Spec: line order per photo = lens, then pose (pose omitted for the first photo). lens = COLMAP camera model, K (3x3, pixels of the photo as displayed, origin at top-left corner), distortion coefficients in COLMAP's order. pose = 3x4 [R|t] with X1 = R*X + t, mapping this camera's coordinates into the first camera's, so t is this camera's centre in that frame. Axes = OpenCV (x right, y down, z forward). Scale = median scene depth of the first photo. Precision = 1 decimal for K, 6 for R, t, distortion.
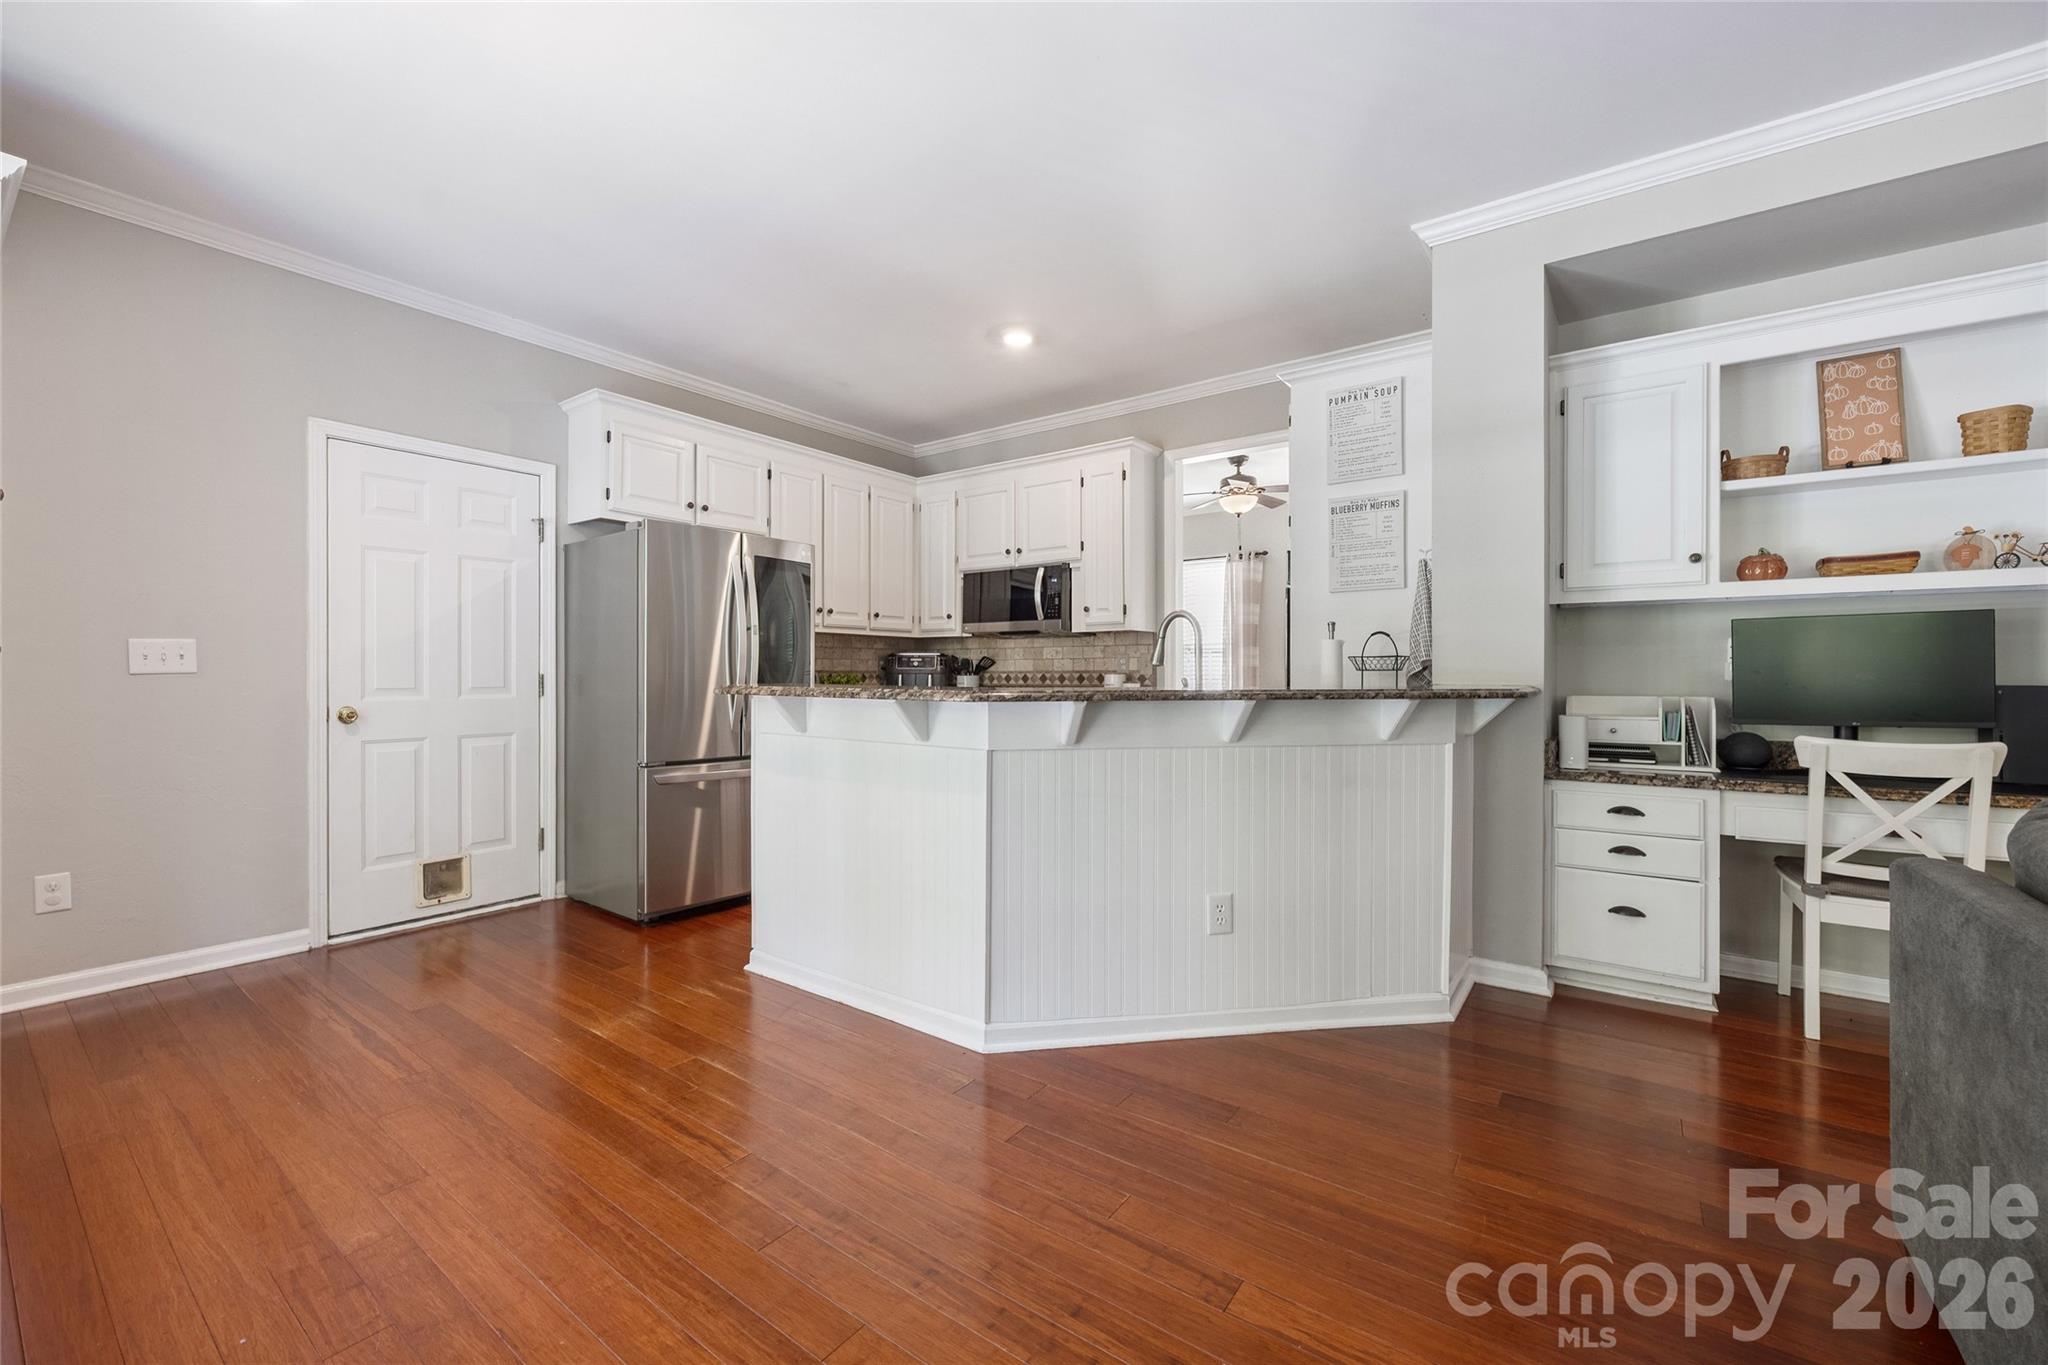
lens RADIAL K [[831.5, 0, 1029.7], [0, 831.5, 670.1], [0, 0, 1]] dist [-0.009379, 0.002043]
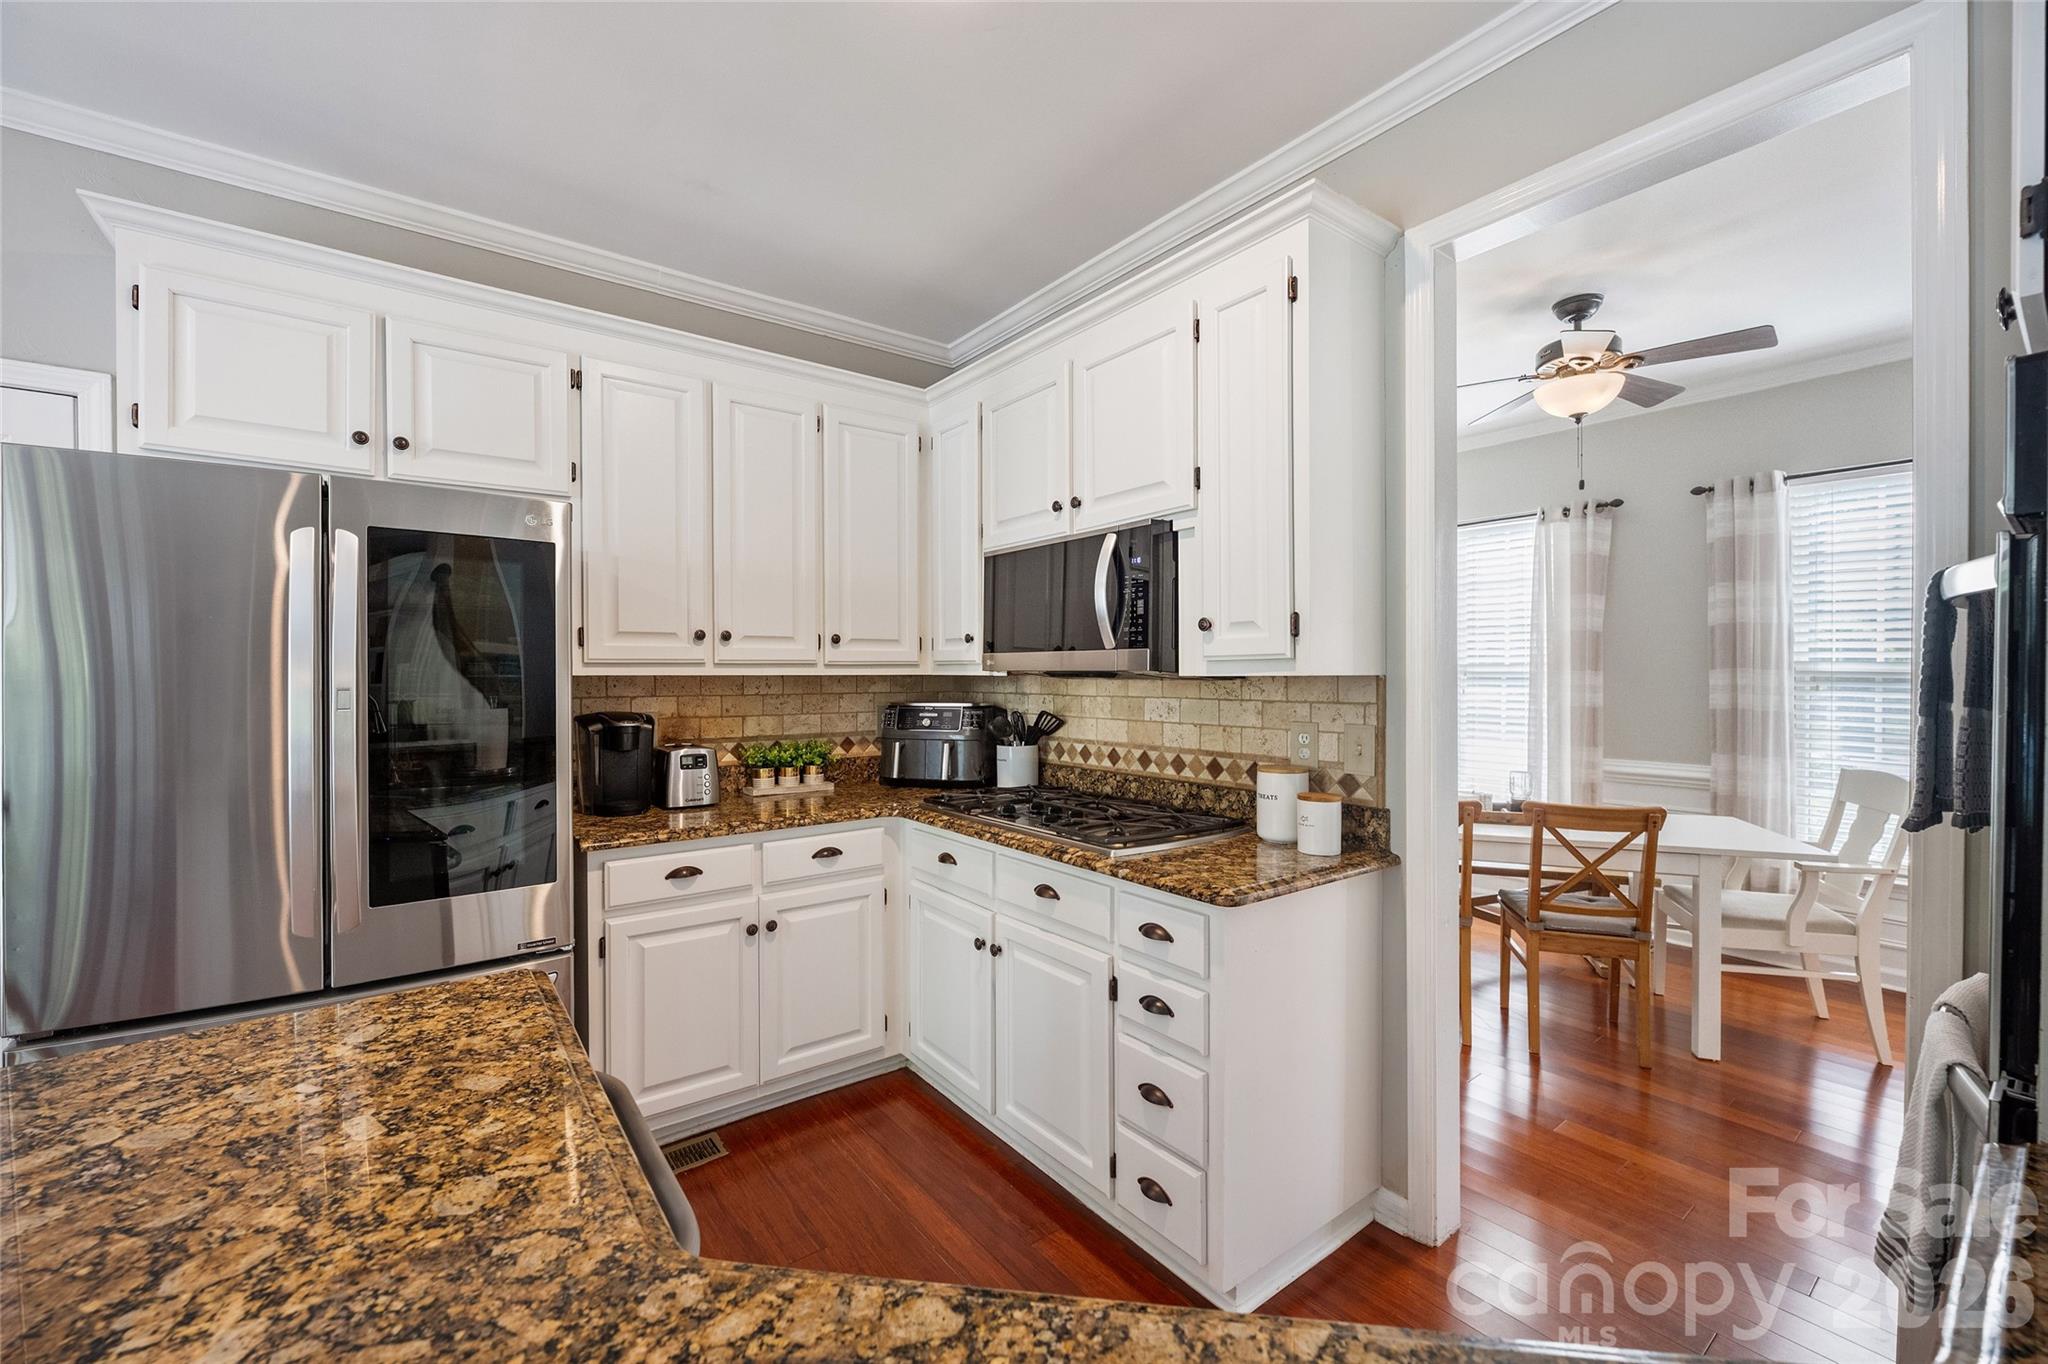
lens RADIAL K [[831.5, 0, 1013.7], [0, 831.5, 682.3], [0, 0, 1]] dist [-0.009379, 0.002043]
pose [[0.954516, 0.000123, -0.298161, 0.099449], [0.004811, 0.999863, 0.015814, -0.049619], [0.298122, -0.016529, 0.954385, 0.551397]]
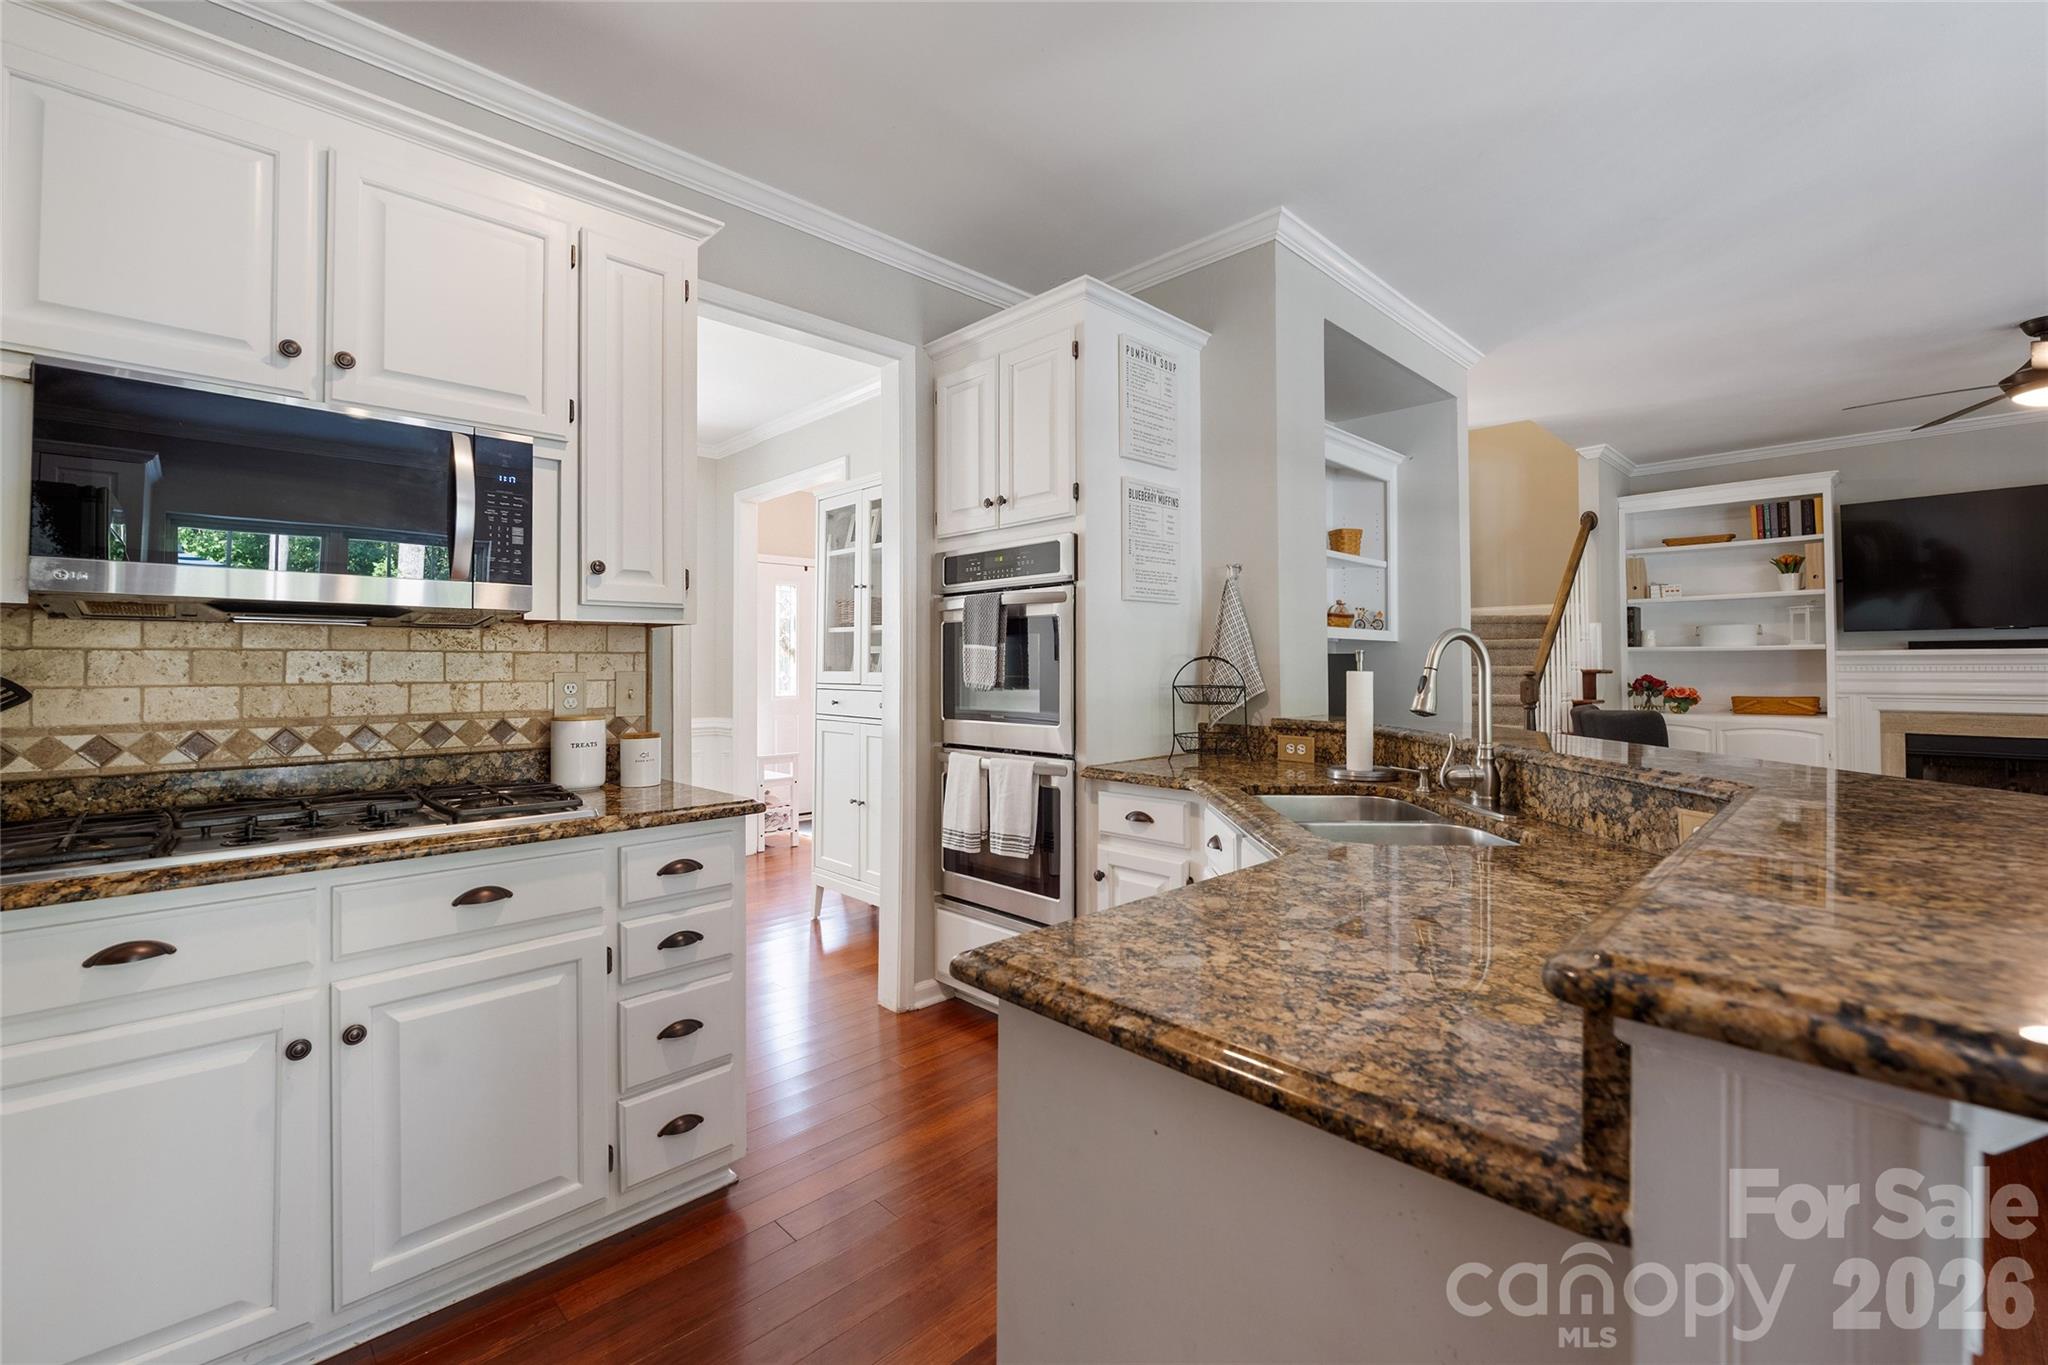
lens RADIAL K [[831.5, 0, 1043.4], [0, 831.5, 659.2], [0, 0, 1]] dist [-0.009379, 0.002043]
pose [[0.162421, 0.005532, 0.986706, -0.298425], [-0.000236, 0.999984, -0.005567, -0.024445], [-0.986722, 0.000672, 0.162420, 0.698465]]
